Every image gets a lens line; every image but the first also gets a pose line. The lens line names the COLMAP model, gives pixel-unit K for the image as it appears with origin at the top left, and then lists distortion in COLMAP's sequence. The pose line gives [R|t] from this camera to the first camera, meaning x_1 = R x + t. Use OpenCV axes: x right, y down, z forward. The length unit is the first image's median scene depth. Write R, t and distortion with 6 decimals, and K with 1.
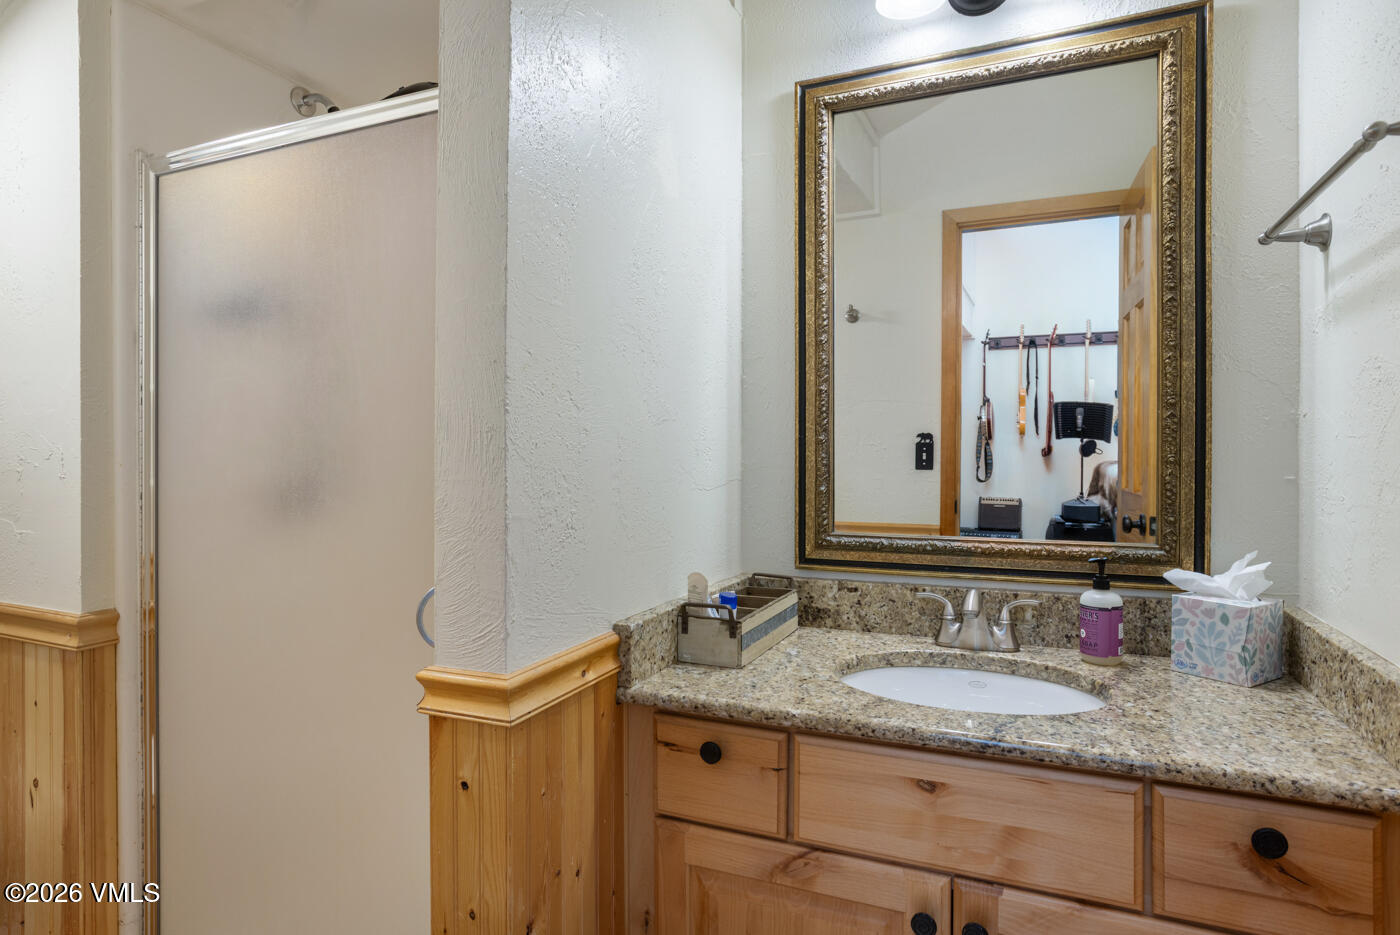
lens RADIAL K [[733.7, 0, 689.6], [0, 733.7, 463.9], [0, 0, 1]] dist [-0.018273, 0.000775]
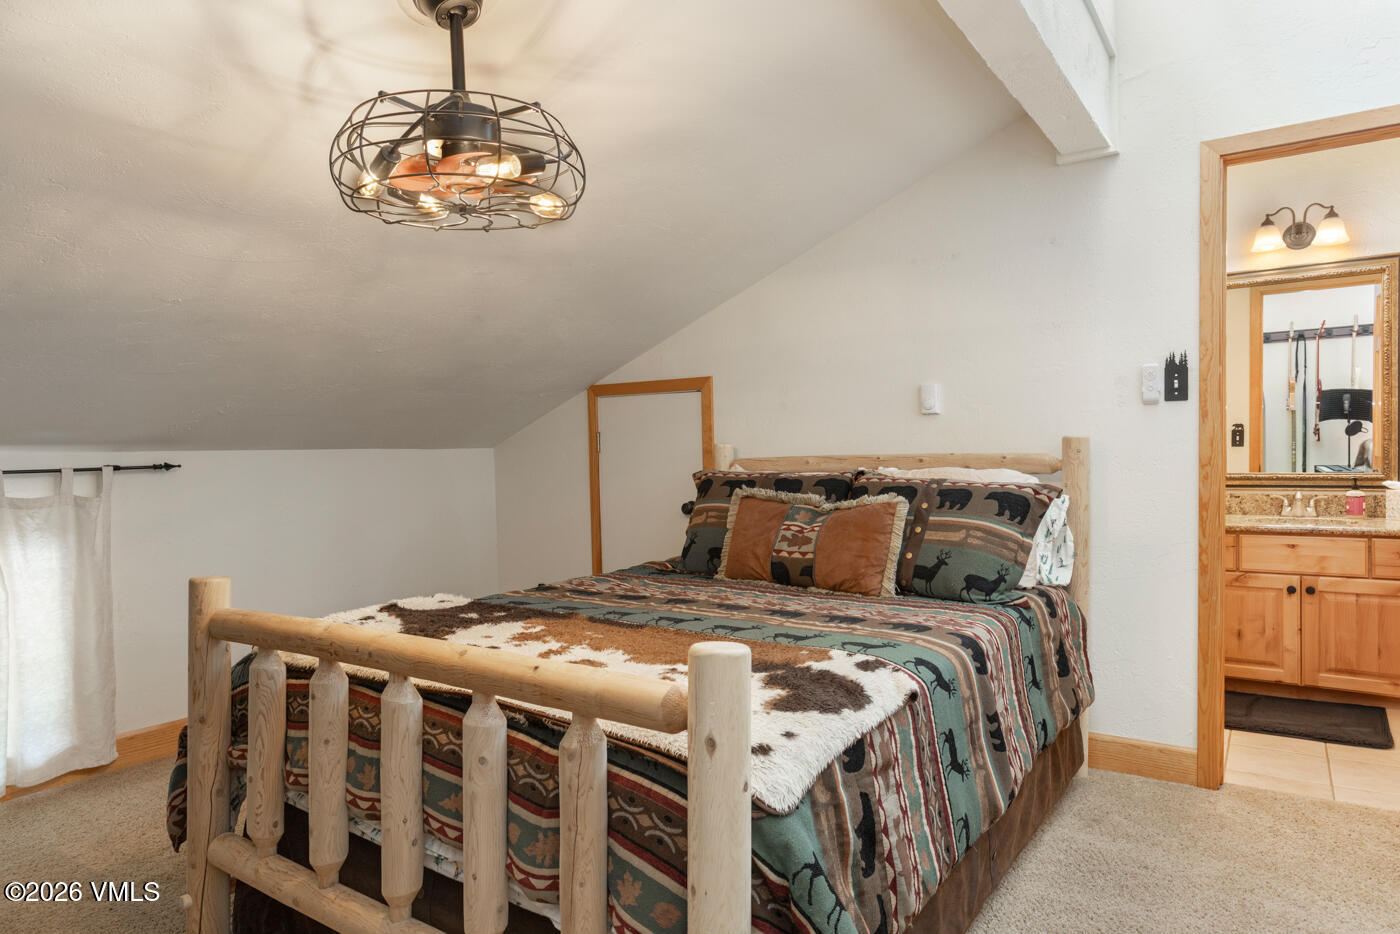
lens RADIAL K [[877.2, 0, 705.0], [0, 877.2, 475.3], [0, 0, 1]] dist [0.005332, 0.003711]
pose [[0.990140, -0.015024, -0.139276, -0.521909], [0.018665, 0.999516, 0.024870, 0.001343], [0.138835, -0.027224, 0.989941, -0.980689]]
